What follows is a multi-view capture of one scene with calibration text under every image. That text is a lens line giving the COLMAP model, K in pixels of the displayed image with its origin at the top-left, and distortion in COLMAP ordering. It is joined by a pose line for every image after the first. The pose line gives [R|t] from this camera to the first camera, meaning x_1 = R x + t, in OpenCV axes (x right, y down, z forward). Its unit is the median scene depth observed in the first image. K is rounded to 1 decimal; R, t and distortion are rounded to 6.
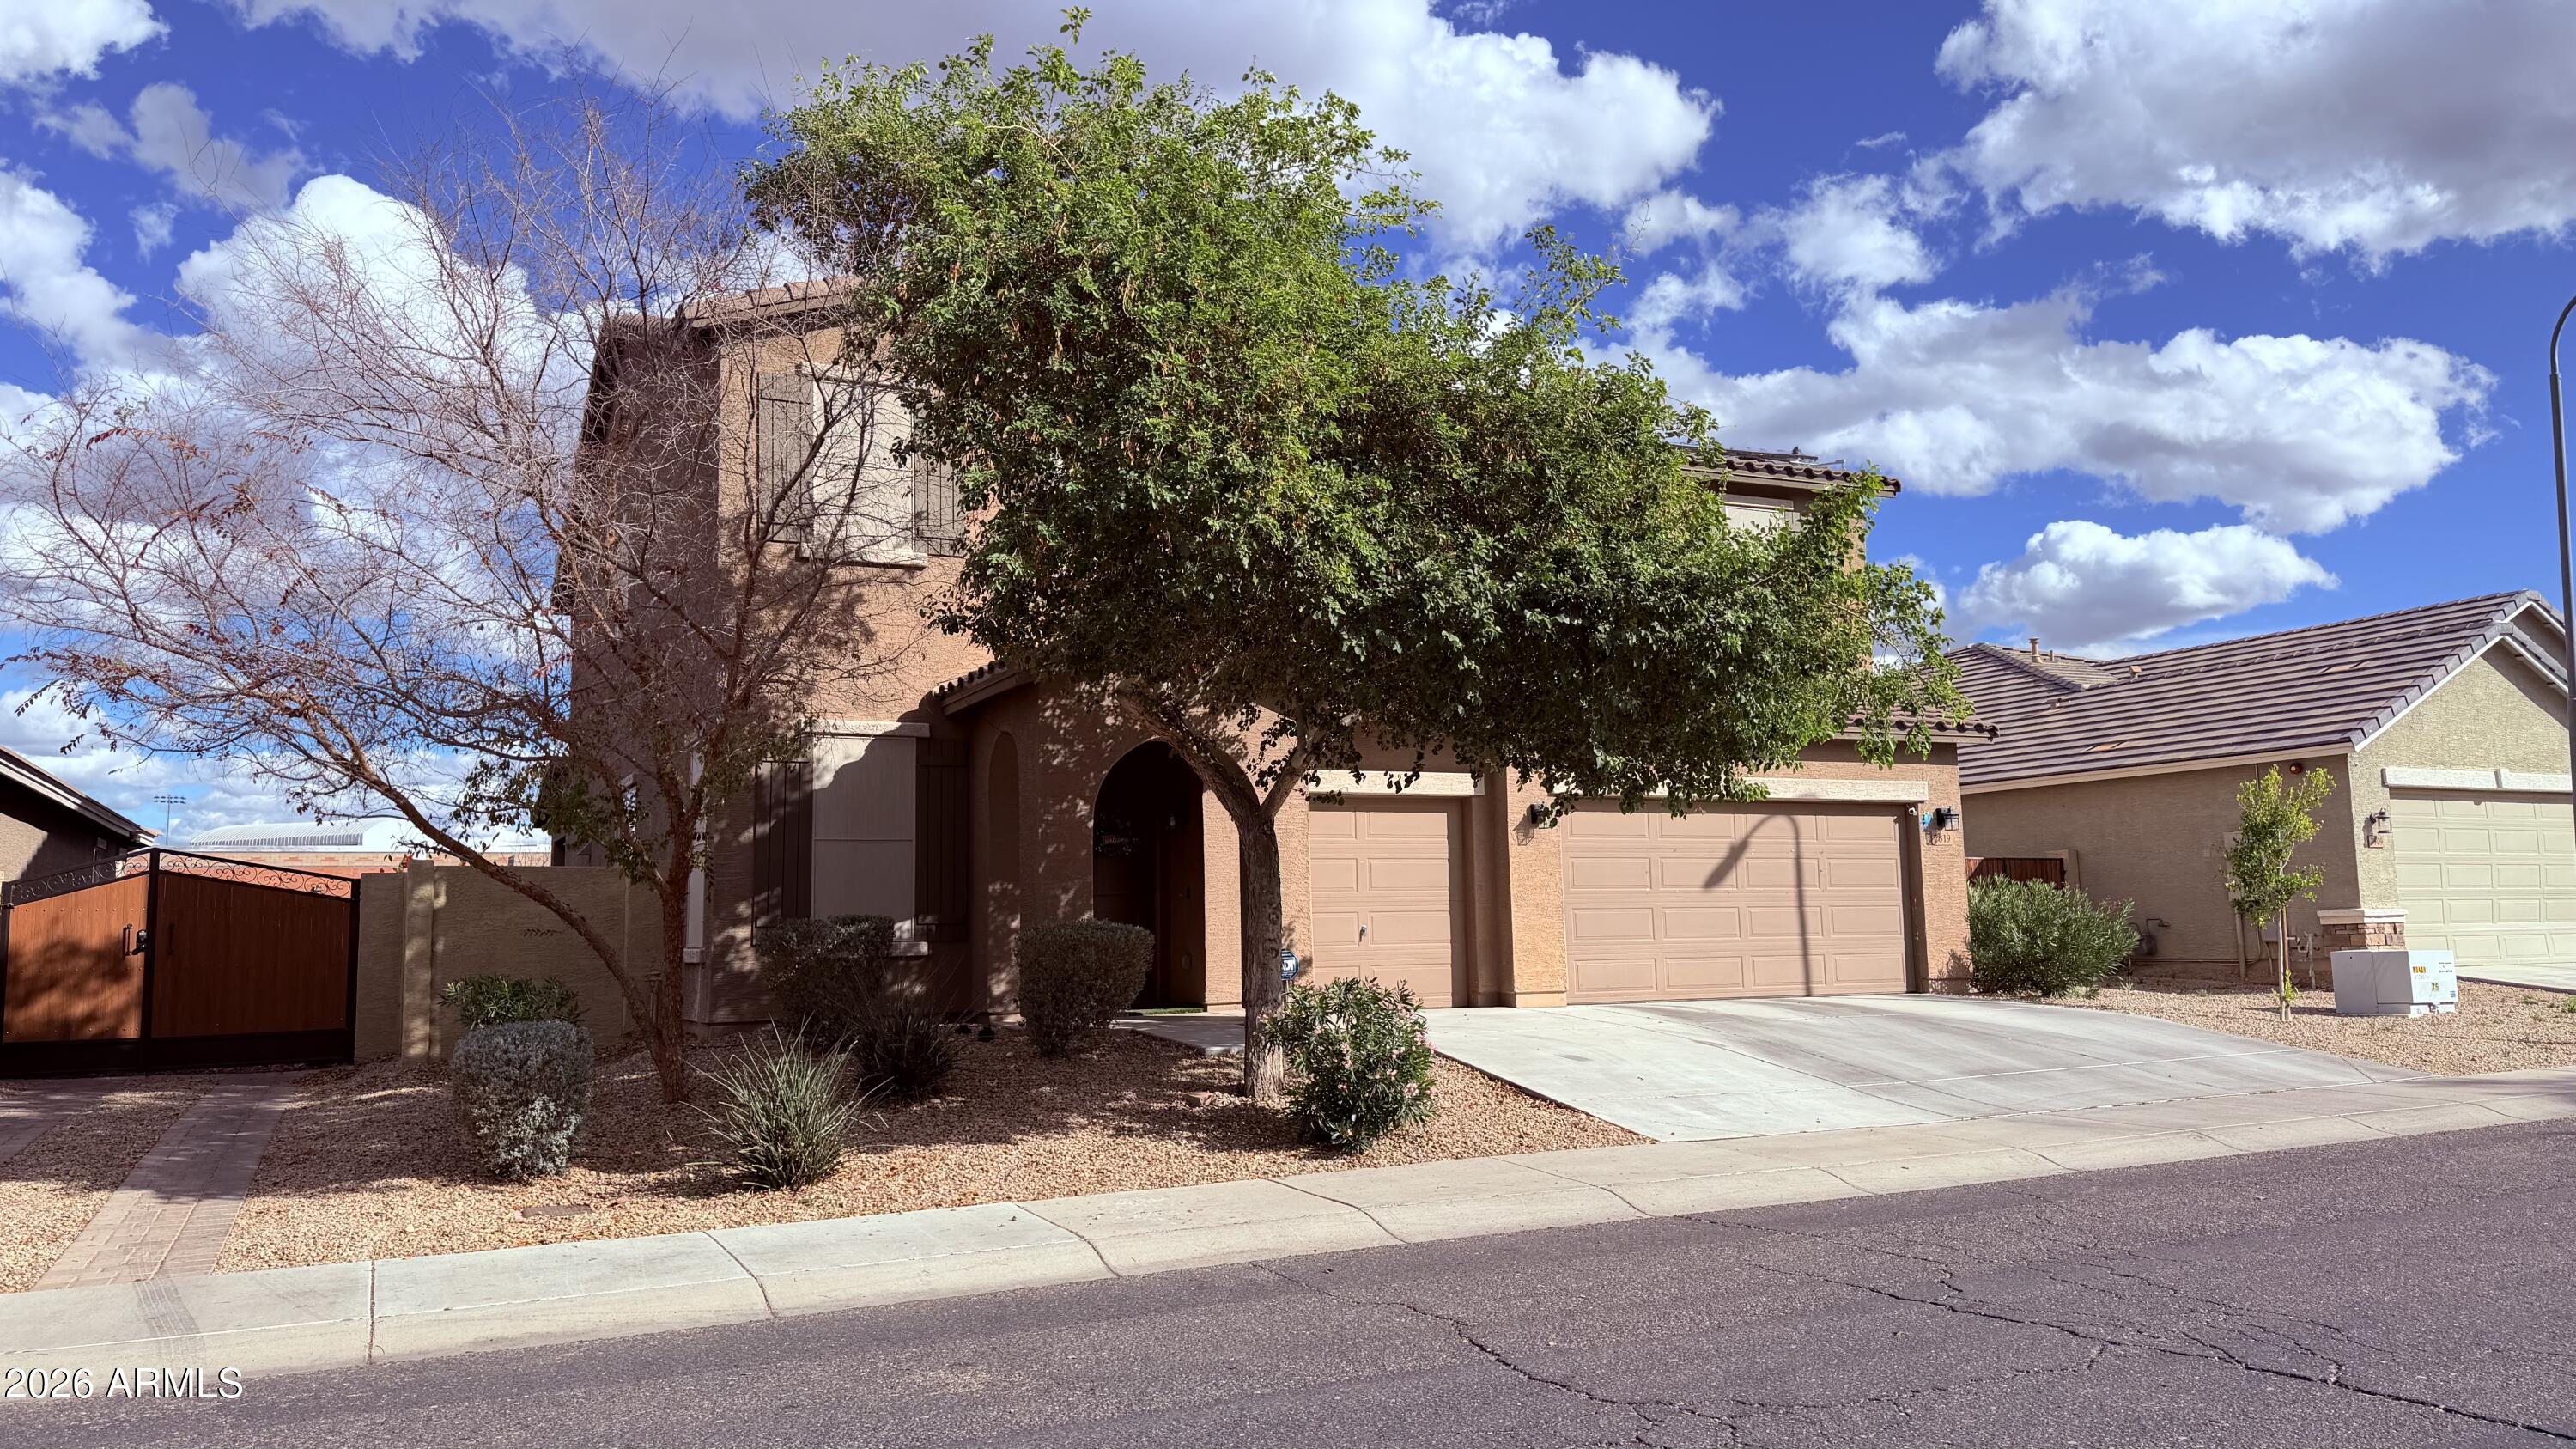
lens RADIAL K [[1812.5, 0, 1277.6], [0, 1812.5, 742.2], [0, 0, 1]] dist [0.143251, -0.246219]
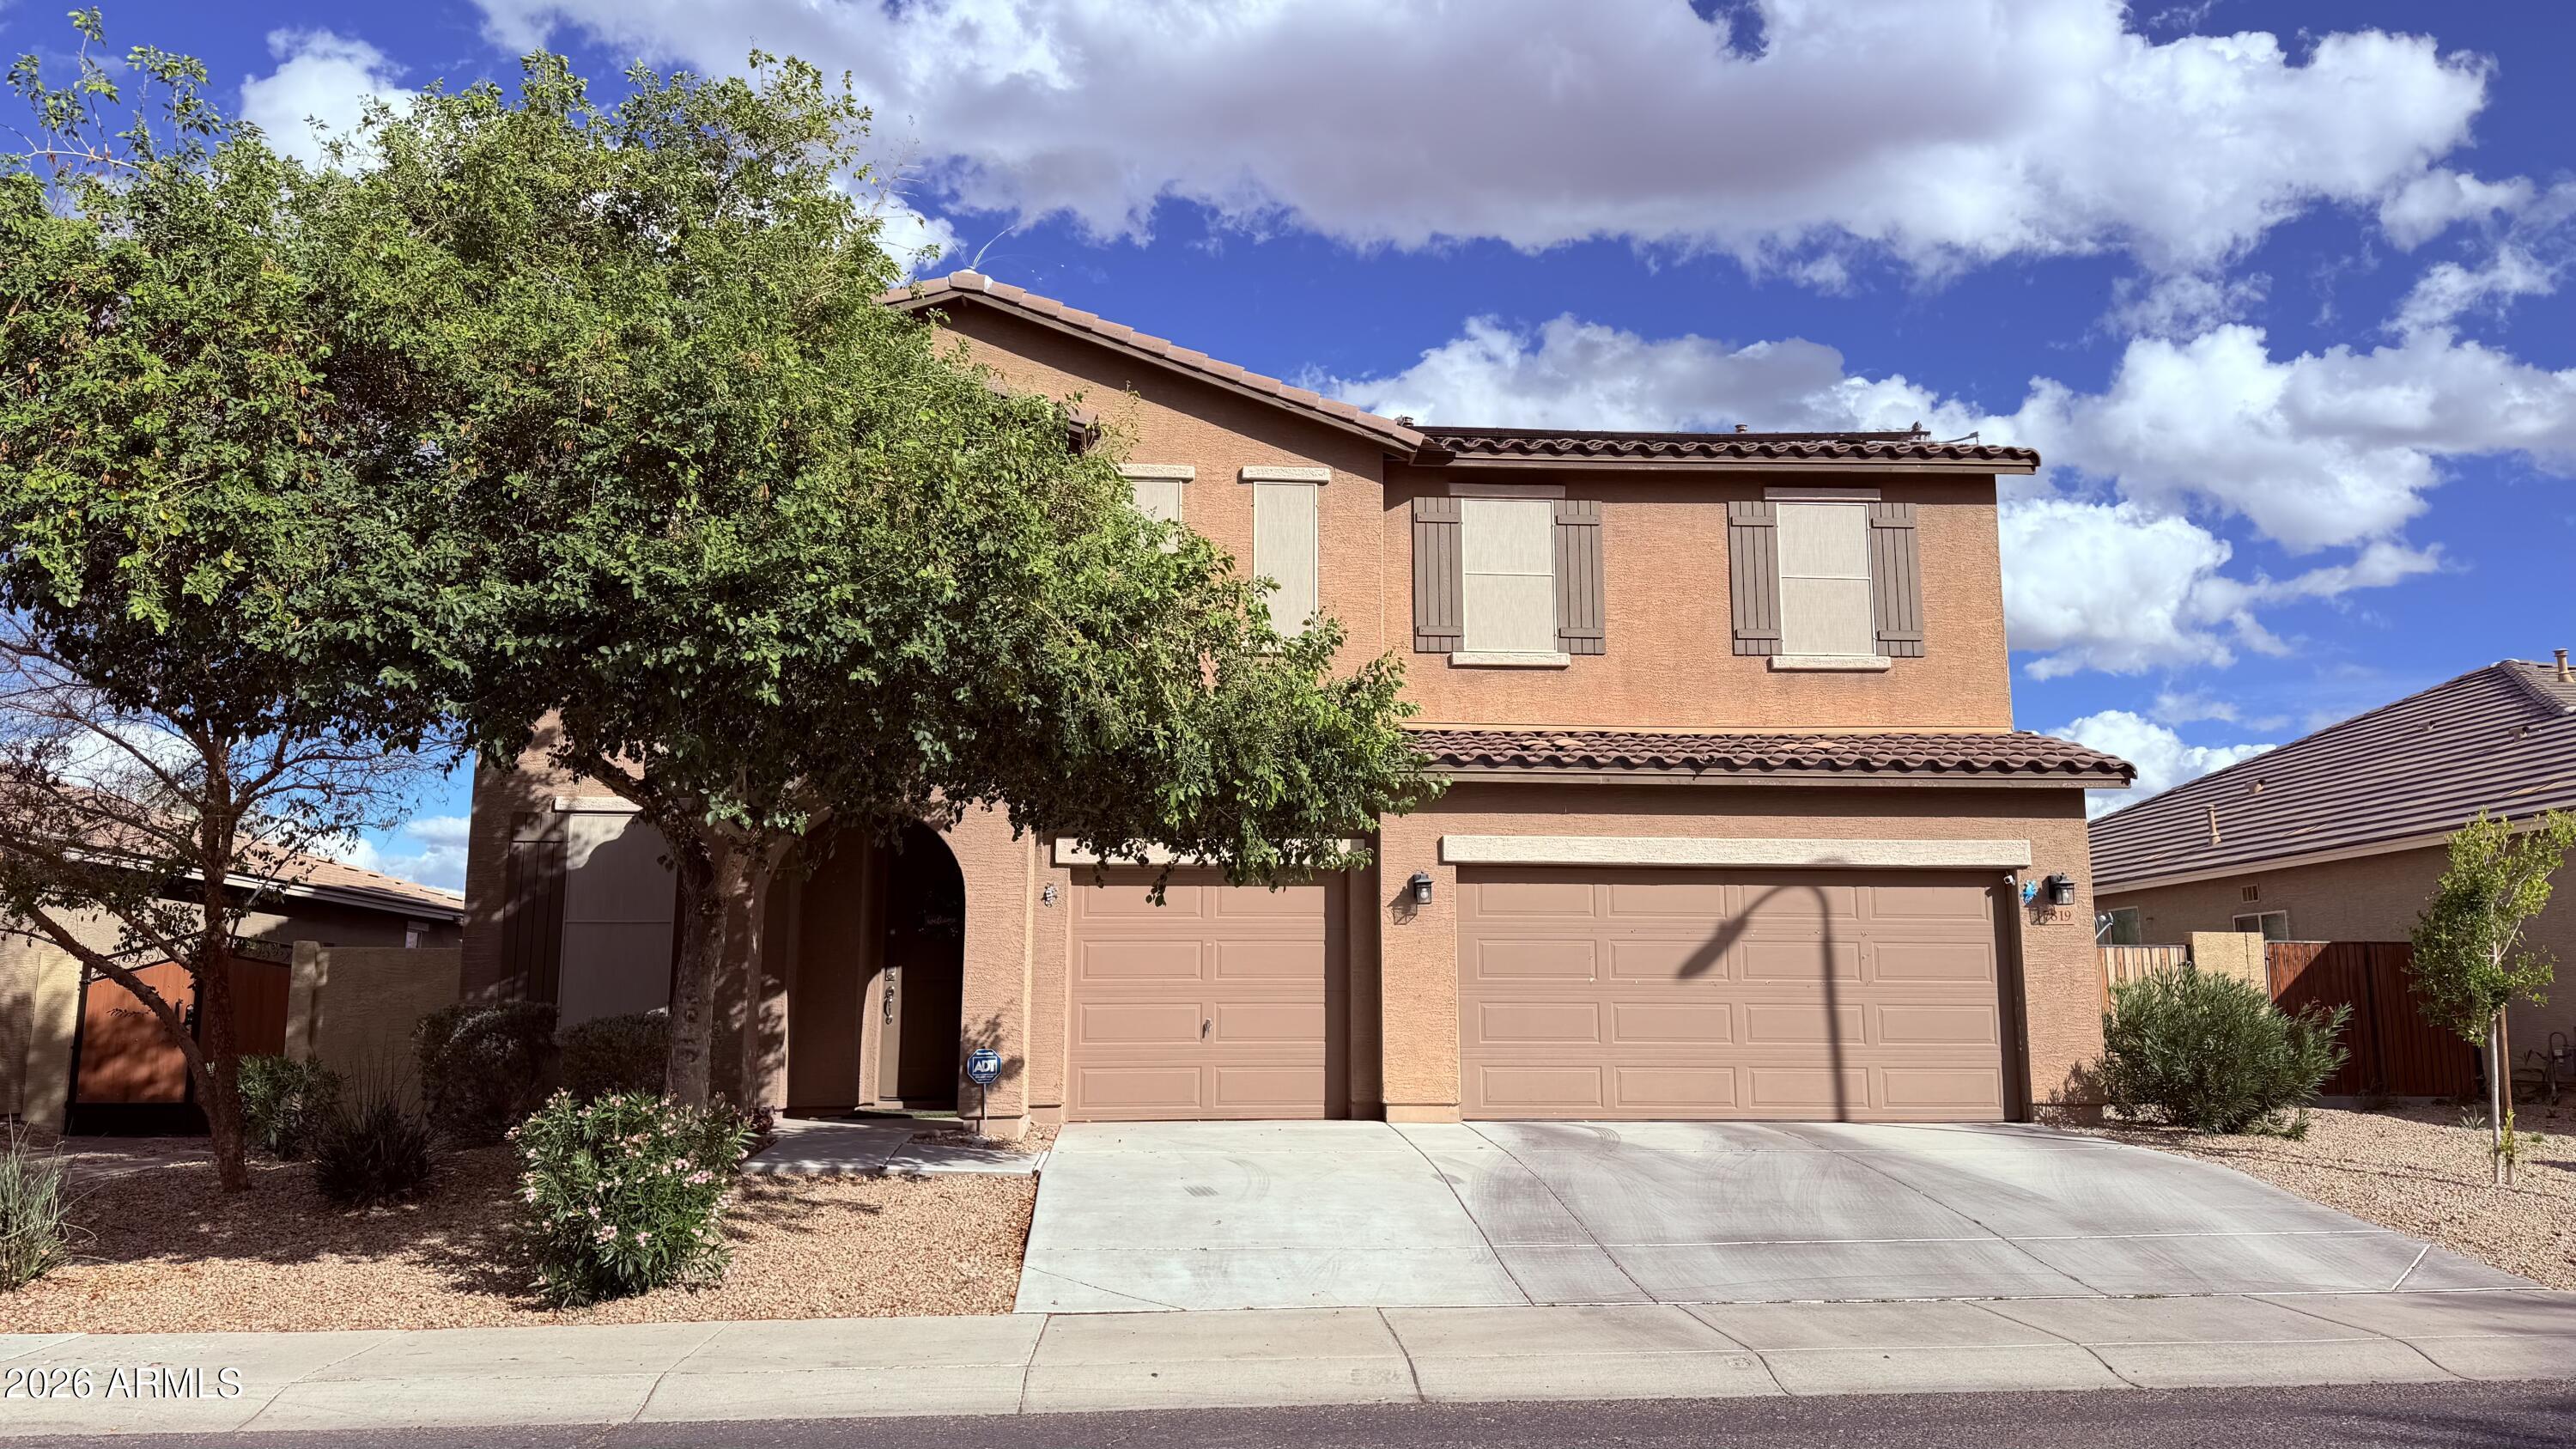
lens RADIAL K [[1759.7, 0, 1288.0], [0, 1759.7, 724.5], [0, 0, 1]] dist [0.087114, -0.082536]
pose [[0.927380, -0.040506, -0.371921, 0.344380], [0.021431, 0.998241, -0.055281, 0.007831], [0.373506, 0.043295, 0.926617, 0.204239]]
